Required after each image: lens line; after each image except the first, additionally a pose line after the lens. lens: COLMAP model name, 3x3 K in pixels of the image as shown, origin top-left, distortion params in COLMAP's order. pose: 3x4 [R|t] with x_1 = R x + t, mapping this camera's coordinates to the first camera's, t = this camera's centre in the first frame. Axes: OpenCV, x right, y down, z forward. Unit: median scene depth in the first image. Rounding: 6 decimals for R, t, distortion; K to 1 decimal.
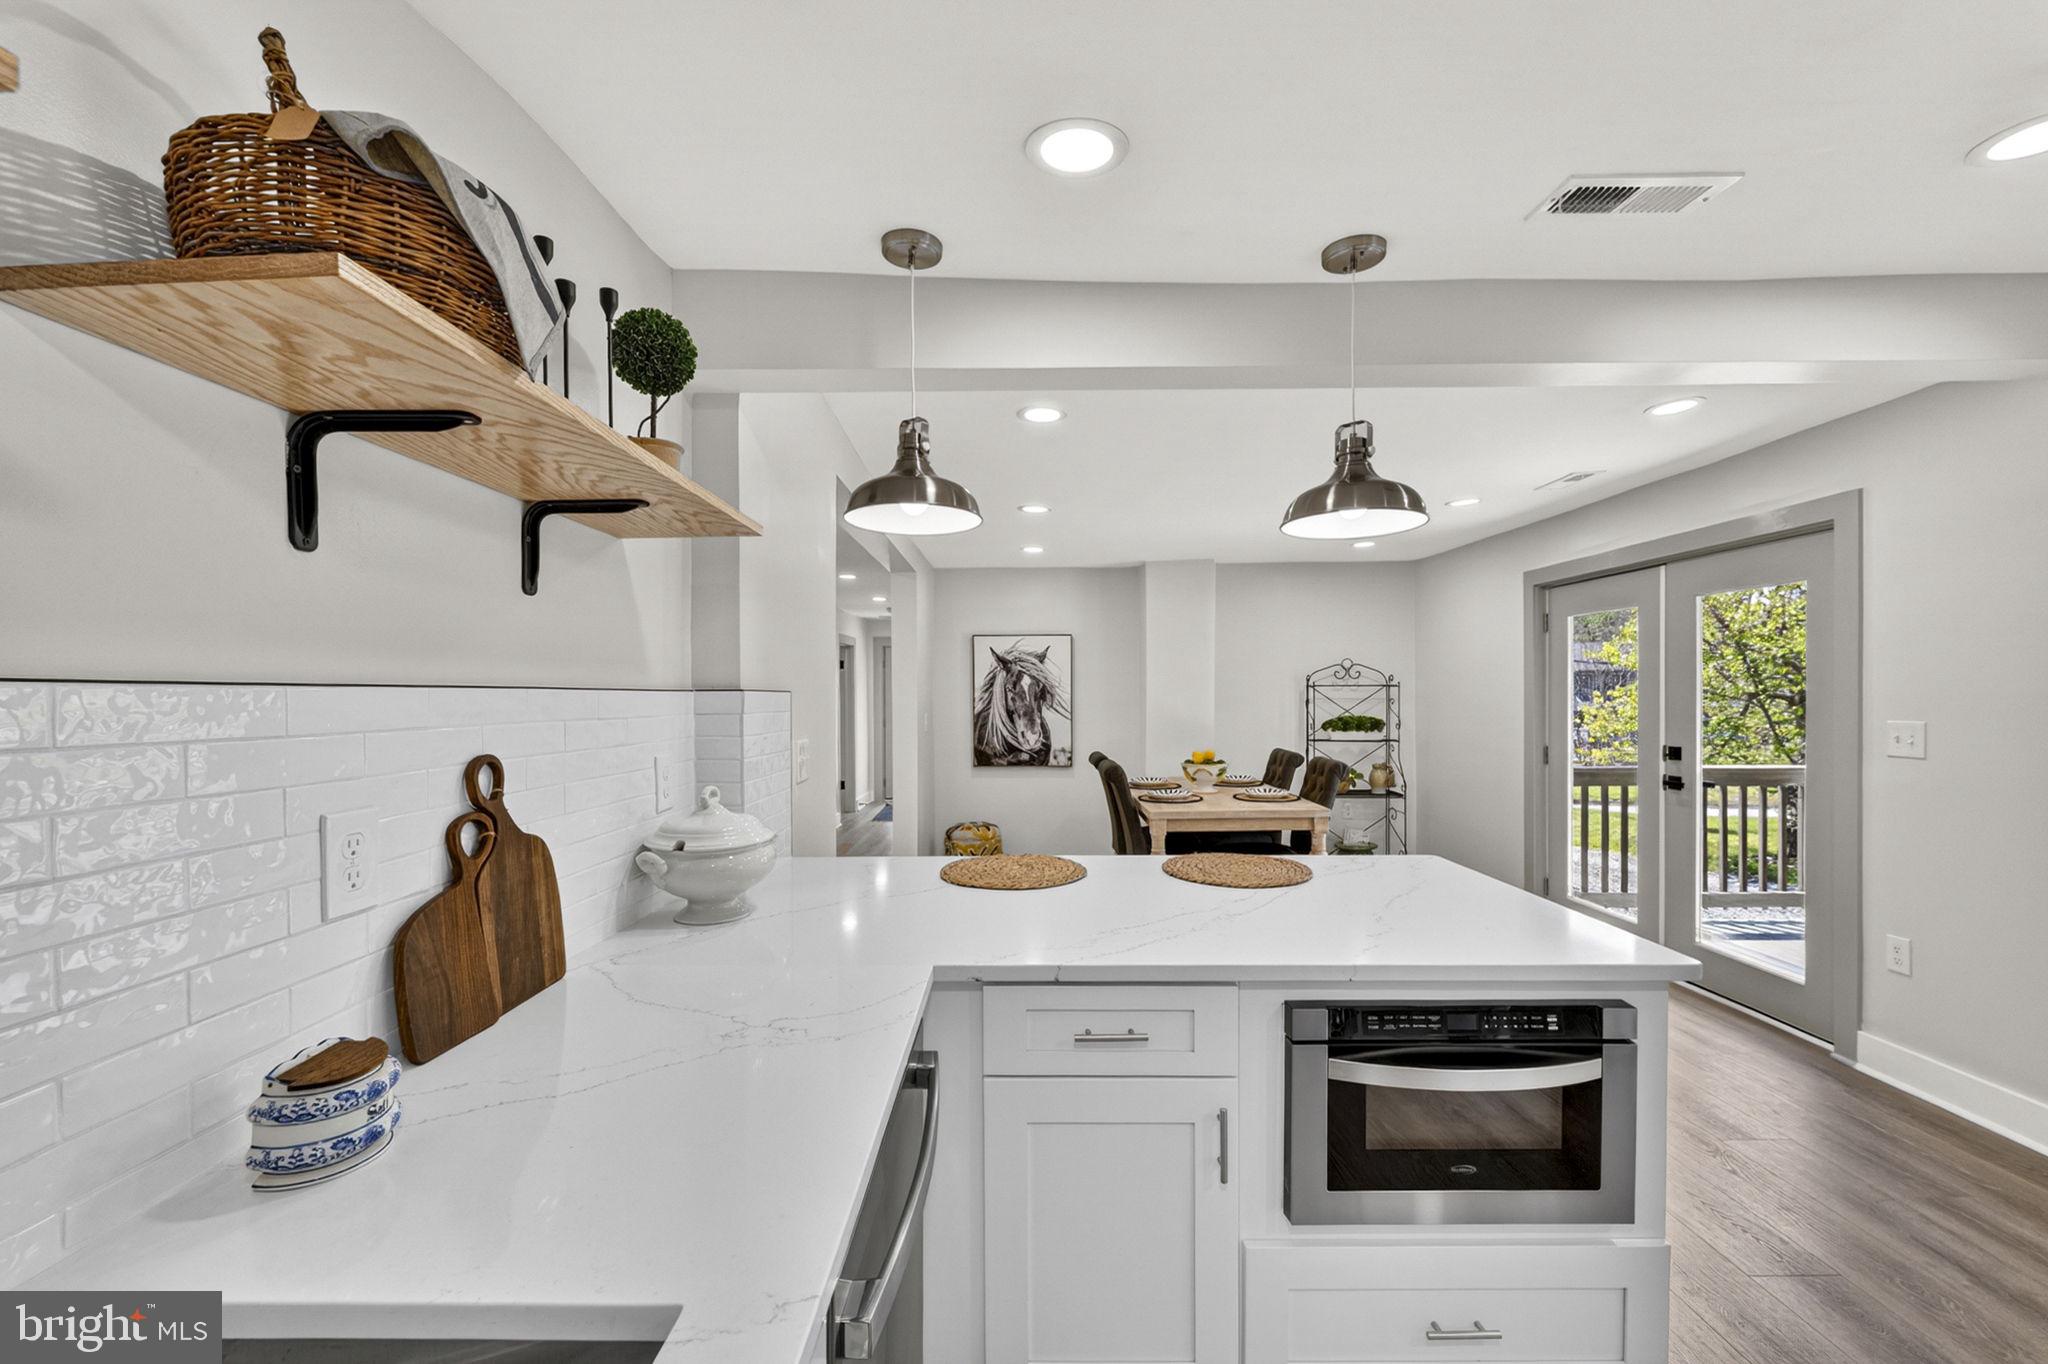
lens RADIAL K [[836.9, 0, 1021.3], [0, 836.9, 730.2], [0, 0, 1]] dist [-0.000070, -0.001196]
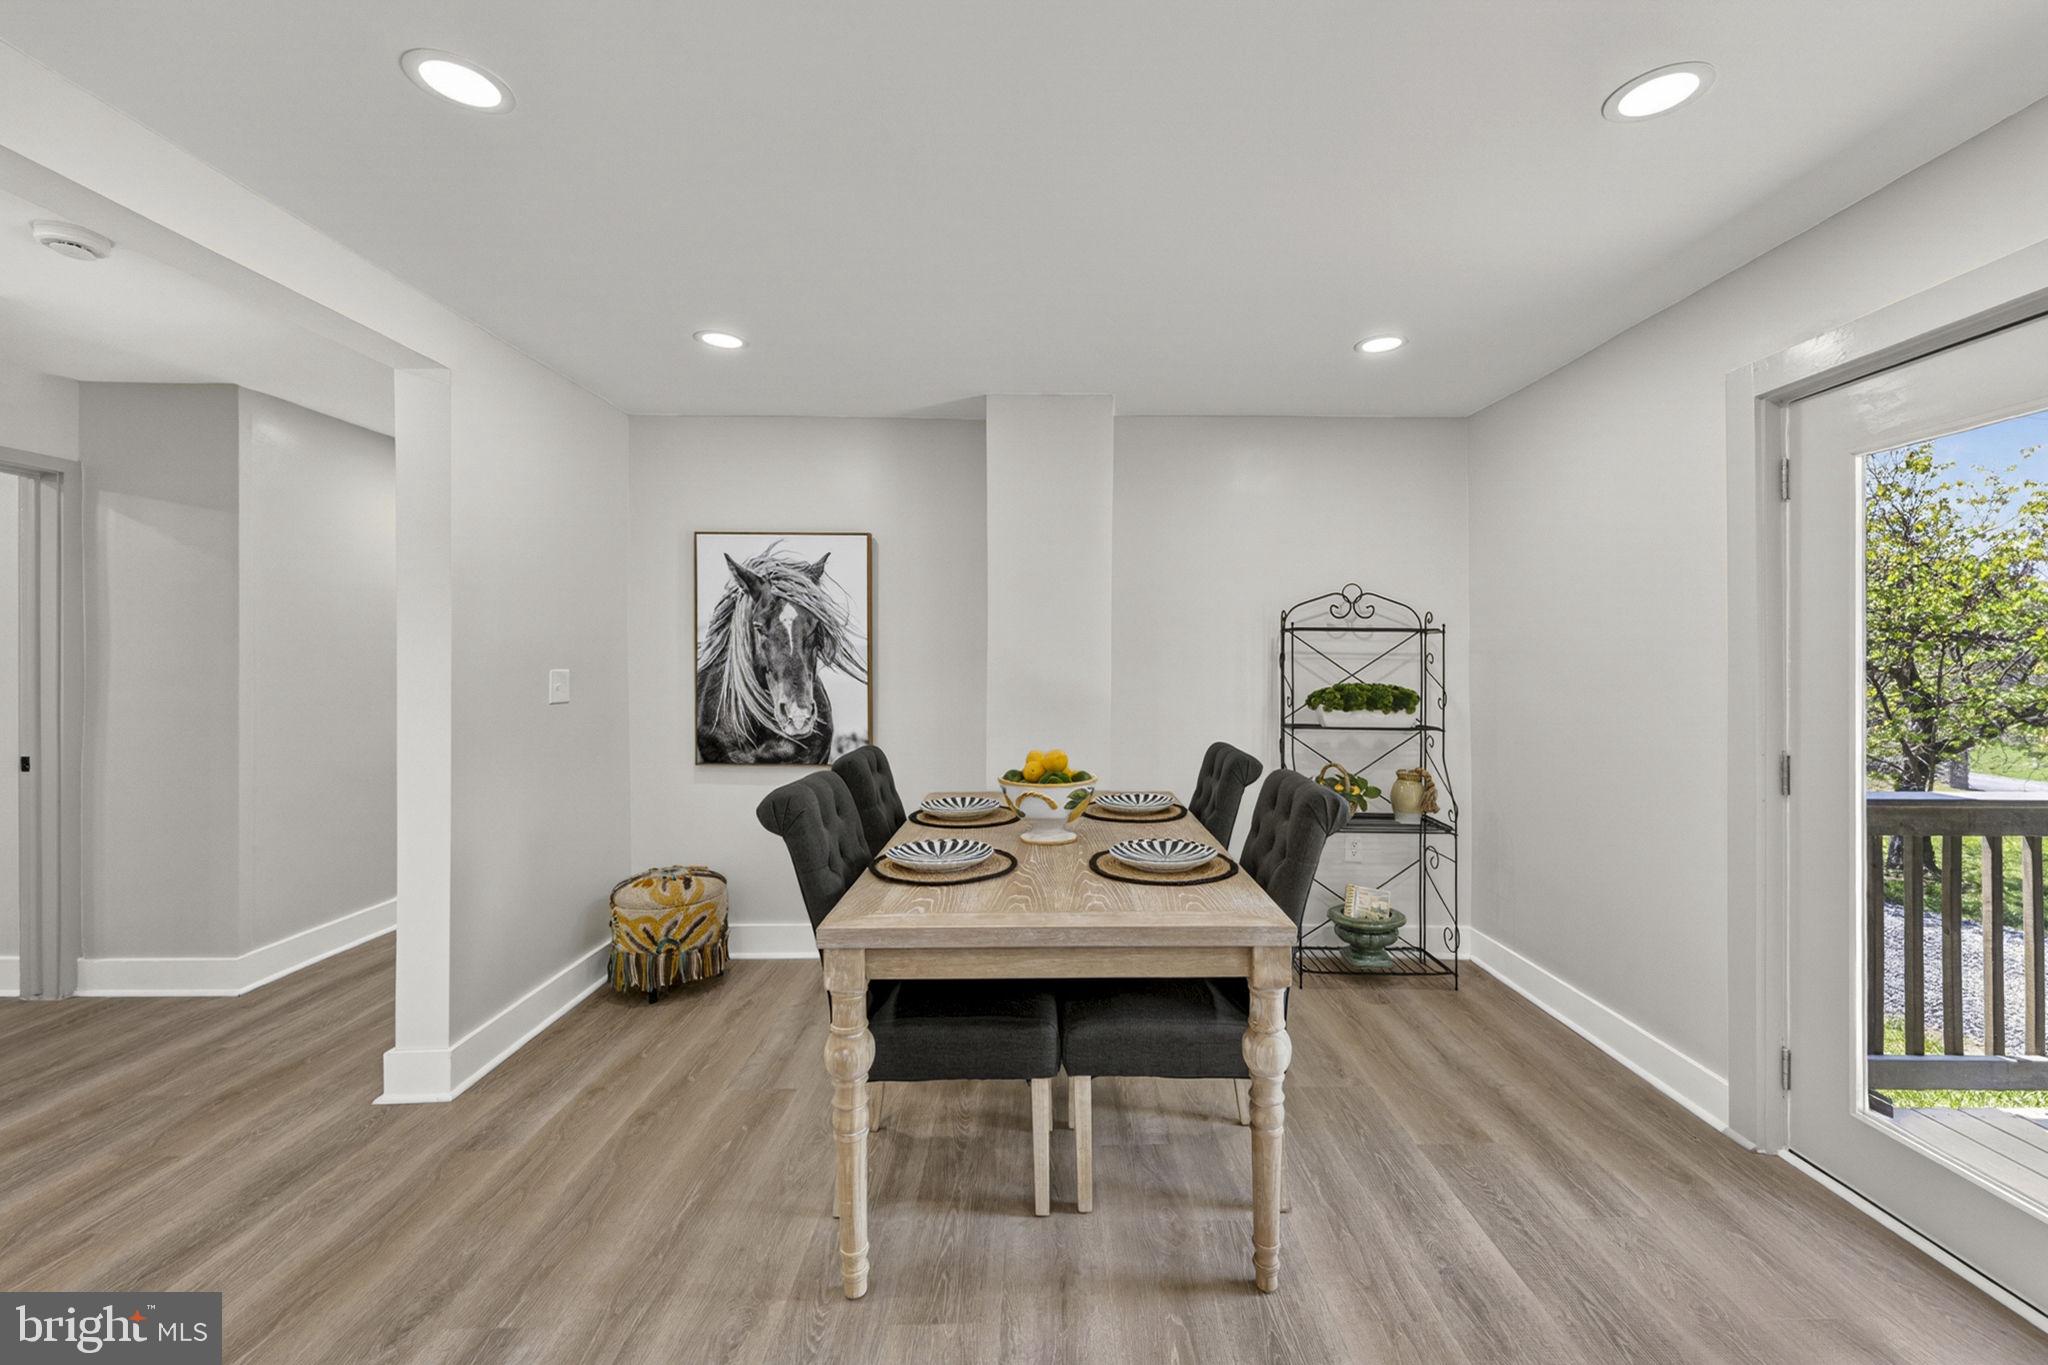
lens RADIAL K [[836.9, 0, 1055.6], [0, 836.9, 677.7], [0, 0, 1]] dist [-0.000070, -0.001196]
pose [[0.999646, 0.013276, 0.023053, 0.175370], [-0.012723, 0.999631, -0.023983, -0.004713], [-0.023363, 0.023681, 0.999447, 0.437623]]
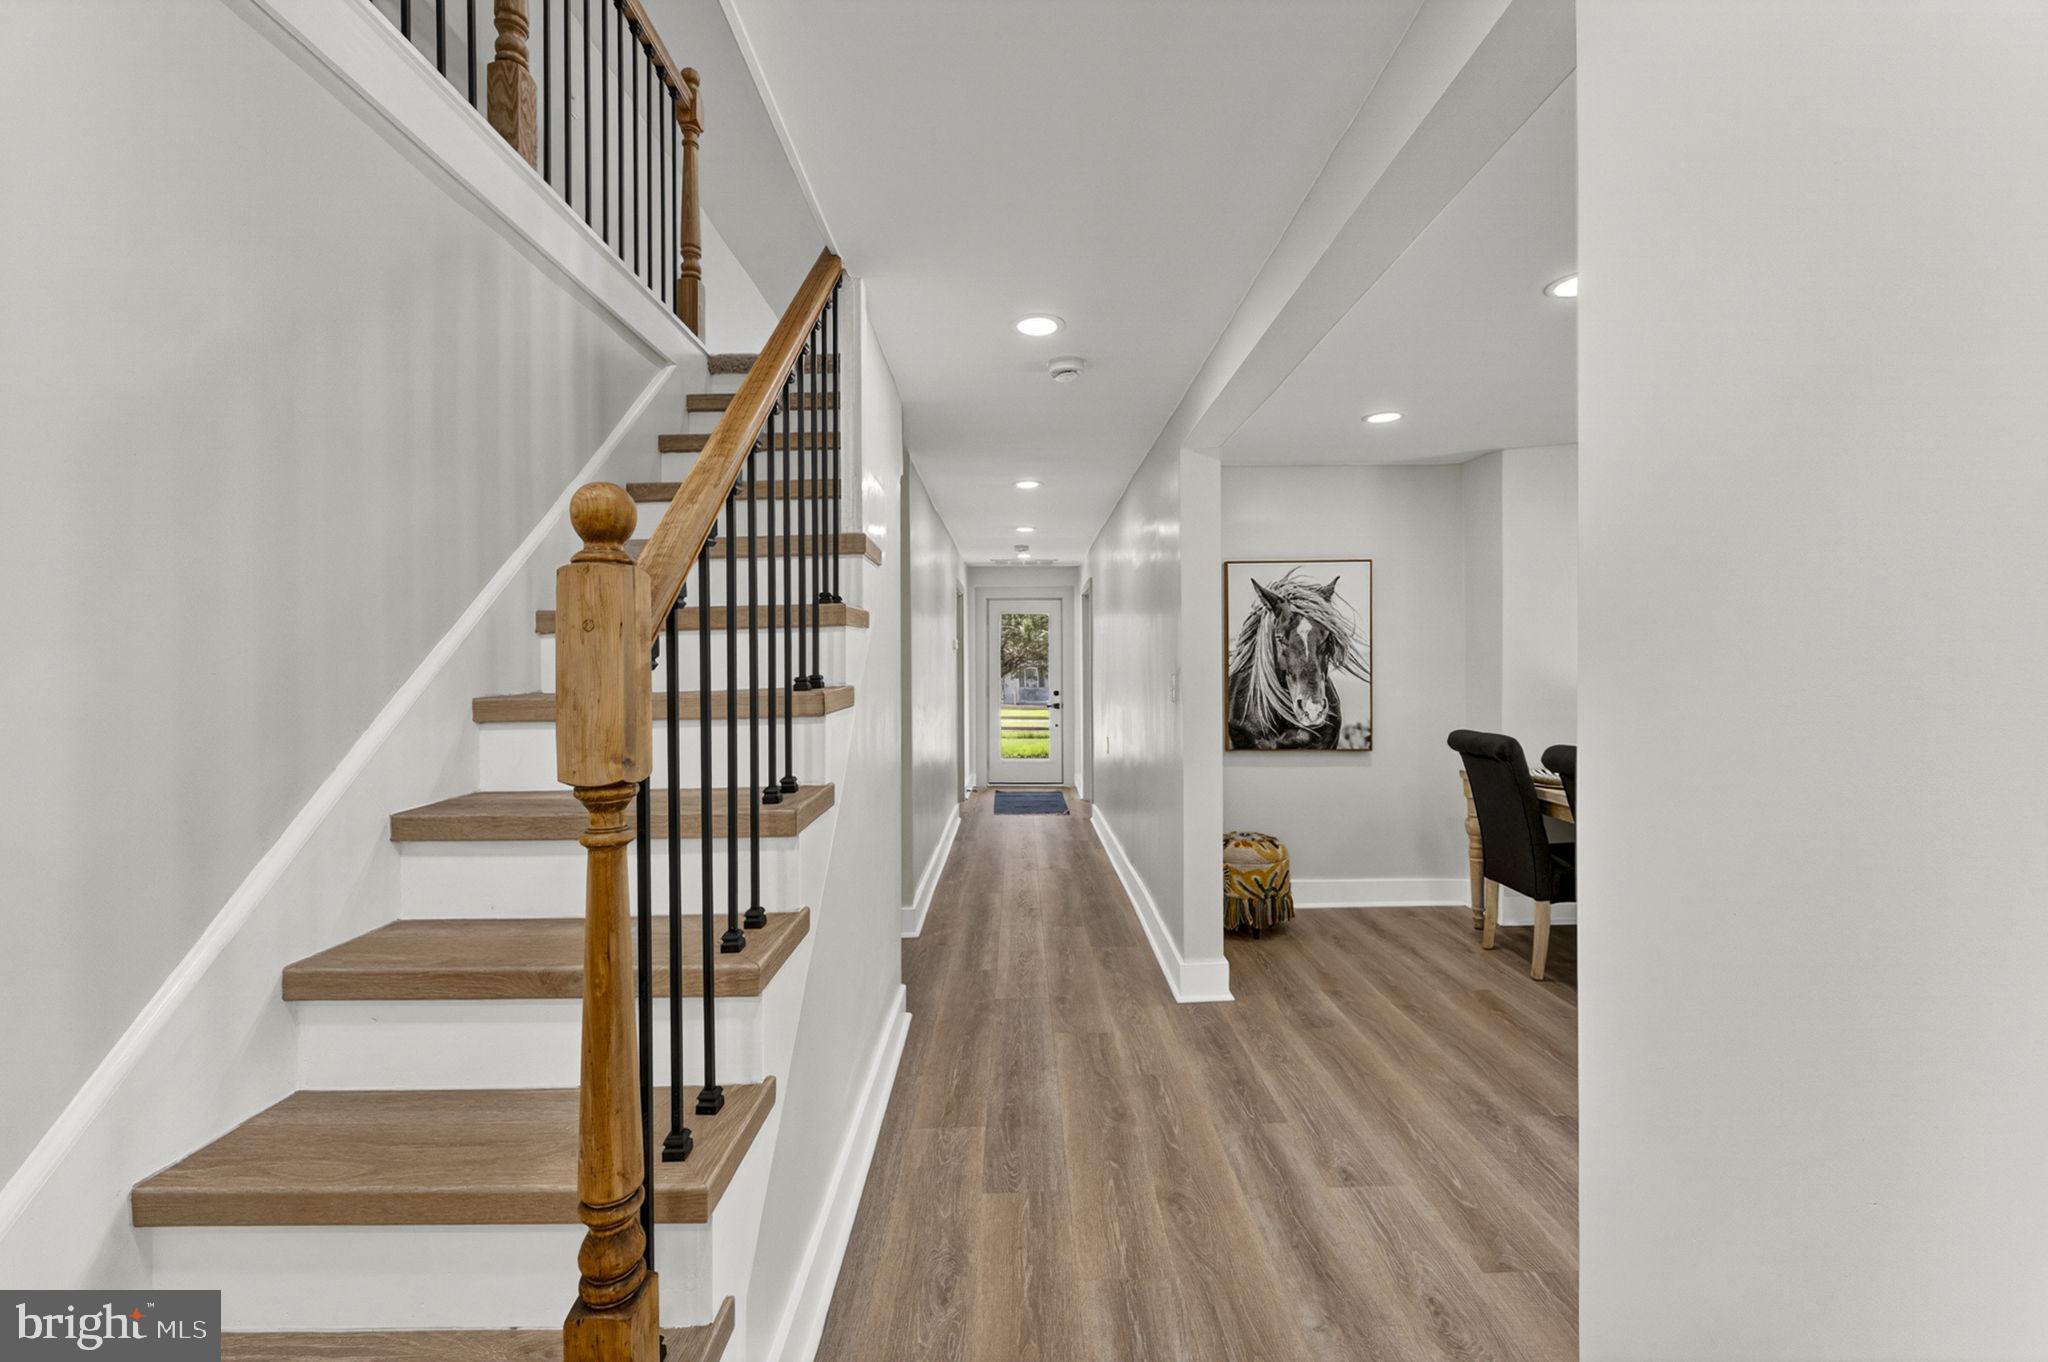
lens RADIAL K [[819.6, 0, 1002.1], [0, 819.6, 681.8], [0, 0, 1]] dist [-0.007001, -0.000822]
pose [[0.999937, -0.005210, -0.009935, -0.240990], [0.004958, 0.999671, -0.025158, 0.002359], [0.010063, 0.025108, 0.999634, 0.324371]]
